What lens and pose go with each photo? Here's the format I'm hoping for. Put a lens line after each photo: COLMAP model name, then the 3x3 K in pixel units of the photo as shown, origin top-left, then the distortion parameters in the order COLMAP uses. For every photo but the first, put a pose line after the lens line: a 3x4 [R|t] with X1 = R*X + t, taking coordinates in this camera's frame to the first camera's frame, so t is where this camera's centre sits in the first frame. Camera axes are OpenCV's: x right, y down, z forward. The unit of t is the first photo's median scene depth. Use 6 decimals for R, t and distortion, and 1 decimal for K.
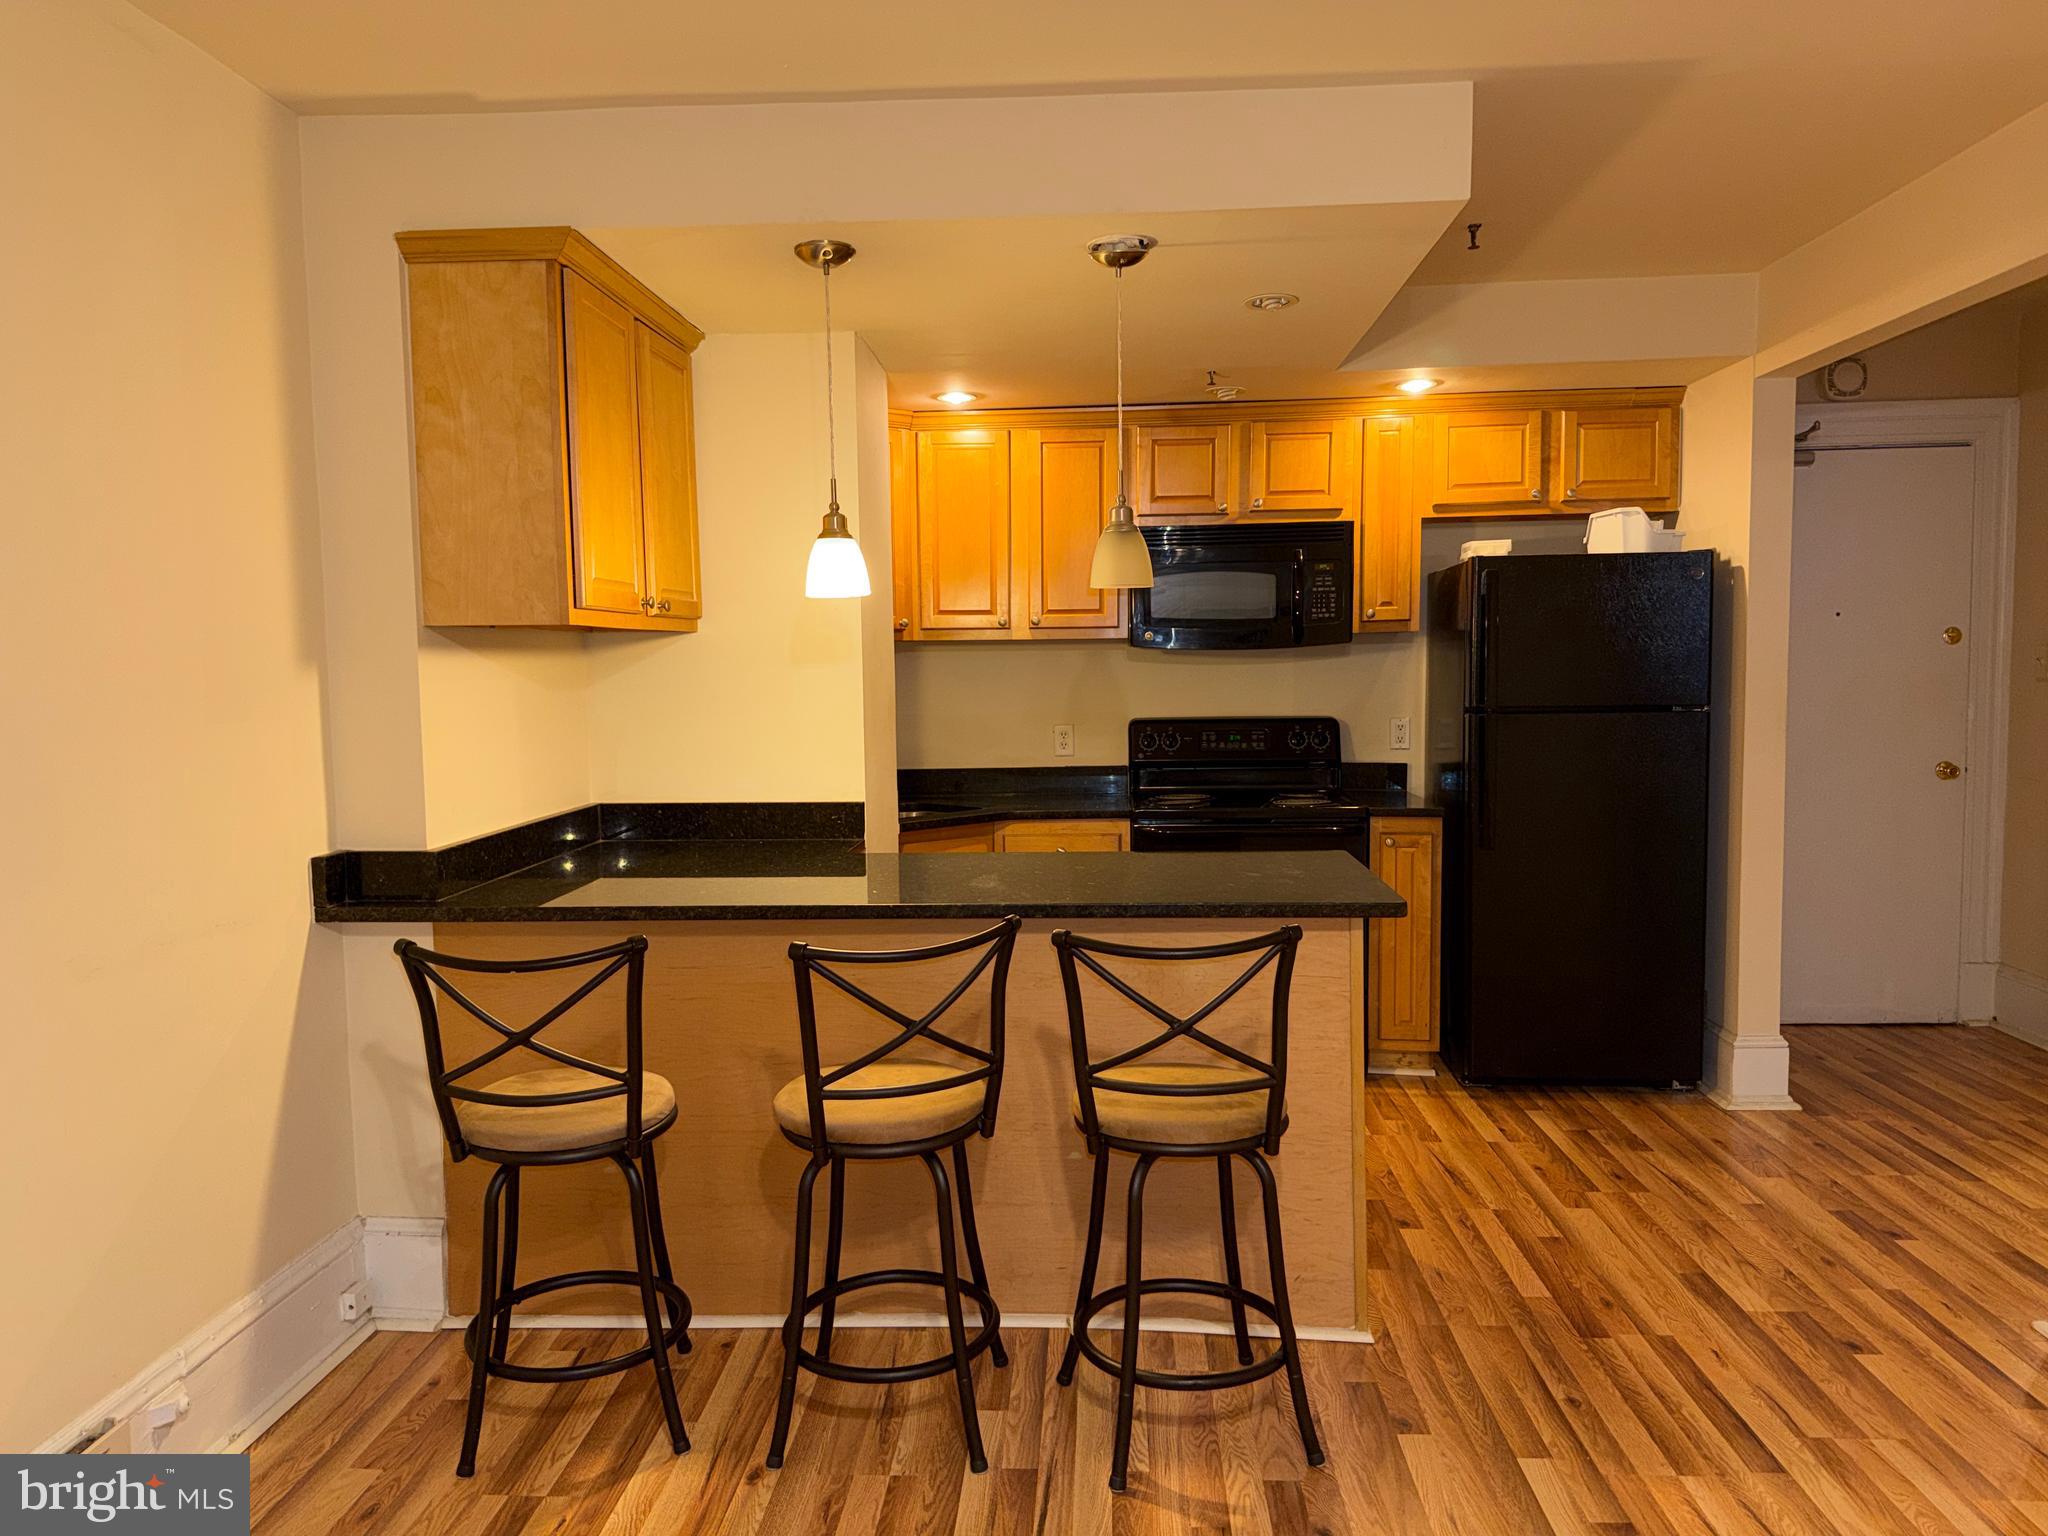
lens RADIAL K [[1433.8, 0, 1015.8], [0, 1433.8, 774.0], [0, 0, 1]] dist [0.066566, -0.101602]
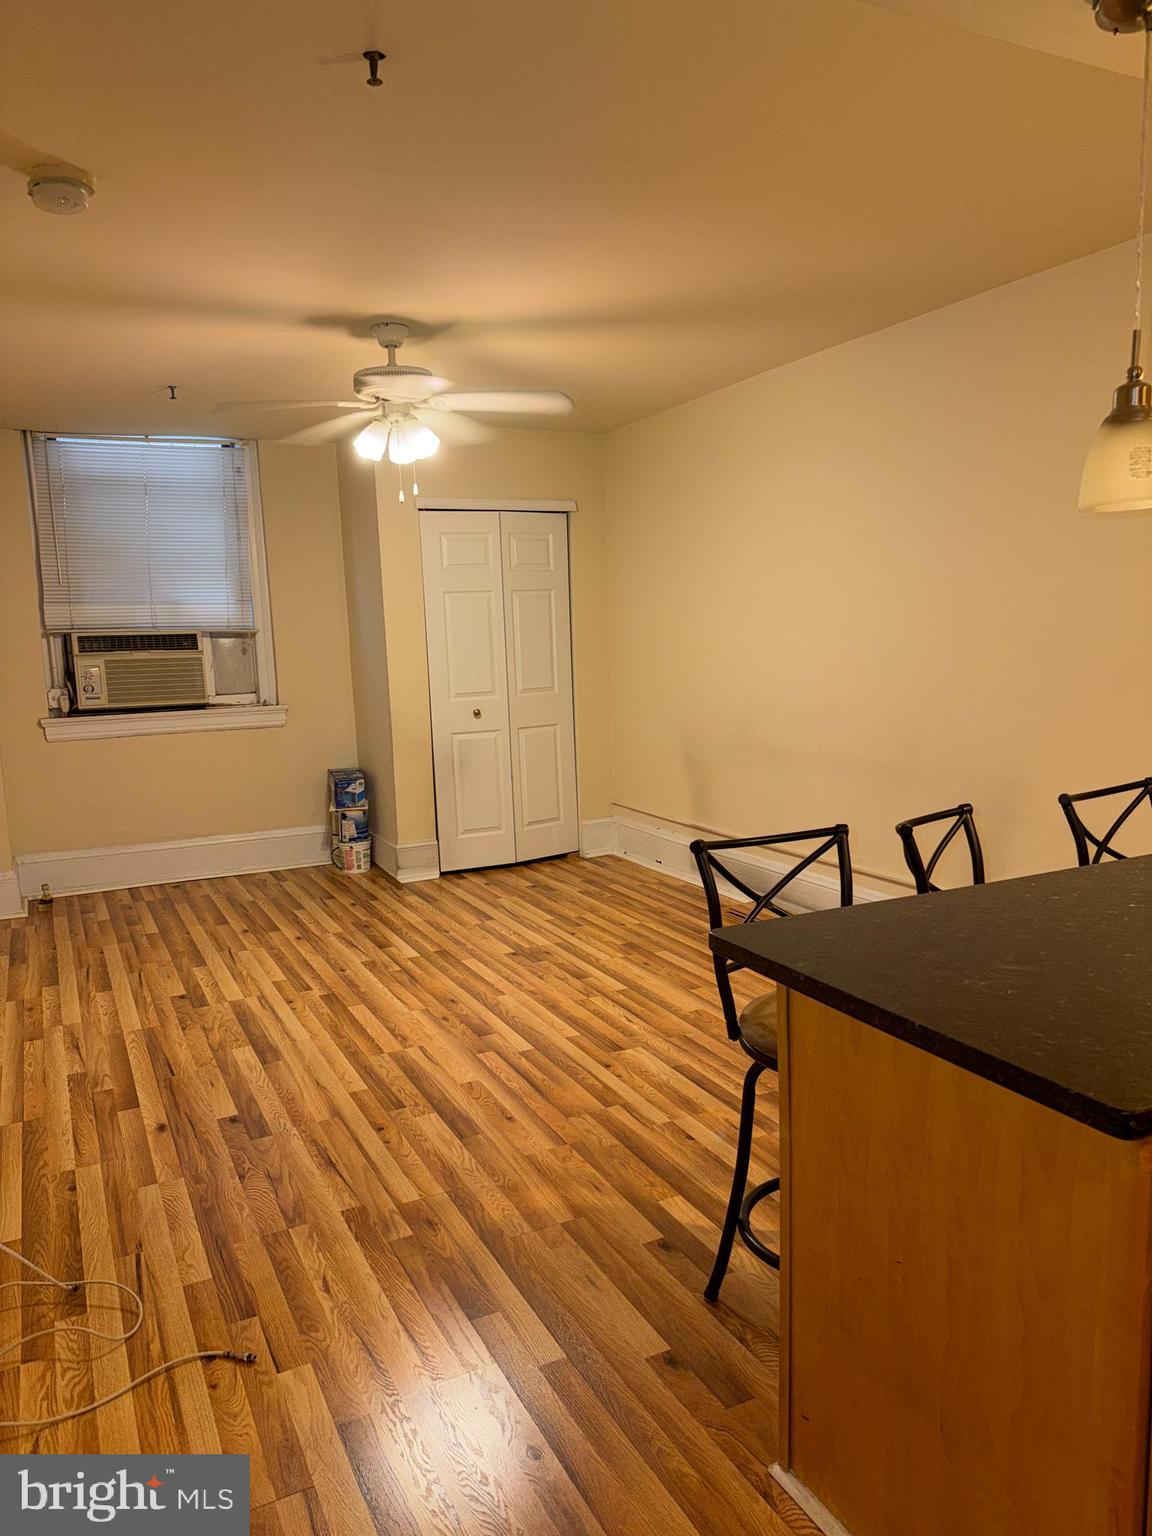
lens RADIAL K [[1075.4, 0, 572.4], [0, 1075.4, 782.0], [0, 0, 1]] dist [0.066566, -0.101602]
pose [[-0.865908, 0.115506, -0.486684, 0.569213], [0.005785, 0.975220, 0.221160, -0.119167], [0.500170, 0.188689, -0.845119, 1.323734]]
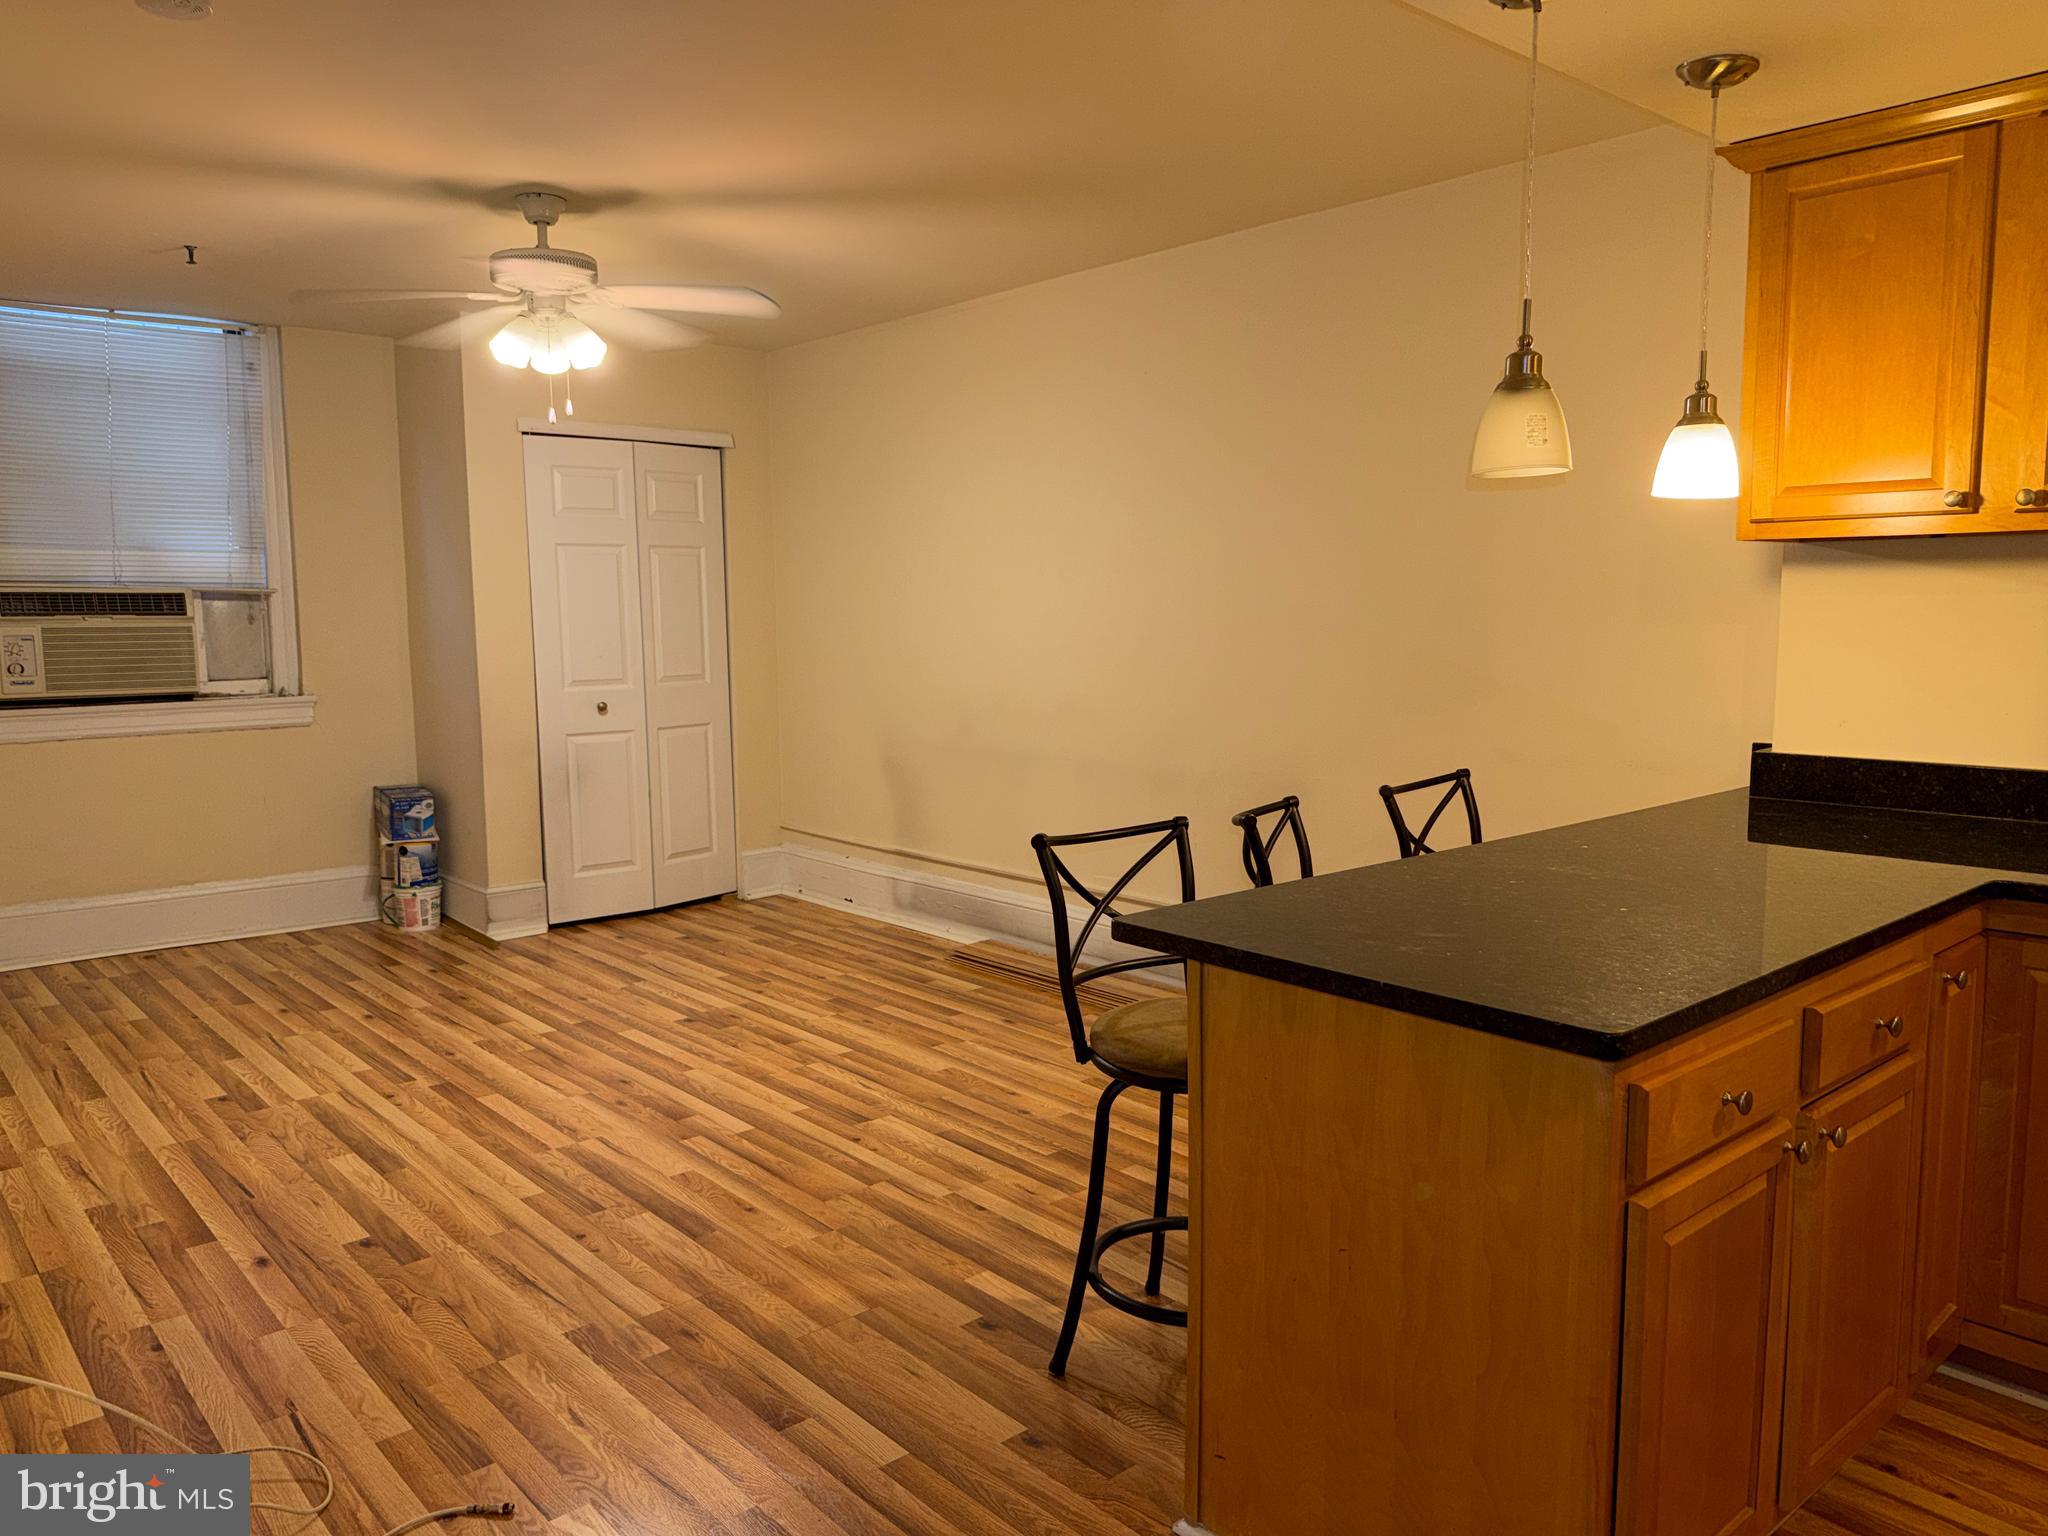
lens RADIAL K [[1433.8, 0, 1018.1], [0, 1433.8, 765.4], [0, 0, 1]] dist [0.066566, -0.101602]
pose [[-0.707171, 0.102072, -0.699636, 0.735402], [-0.038272, 0.982548, 0.182030, -0.110901], [0.706006, 0.155503, -0.690923, 1.322007]]
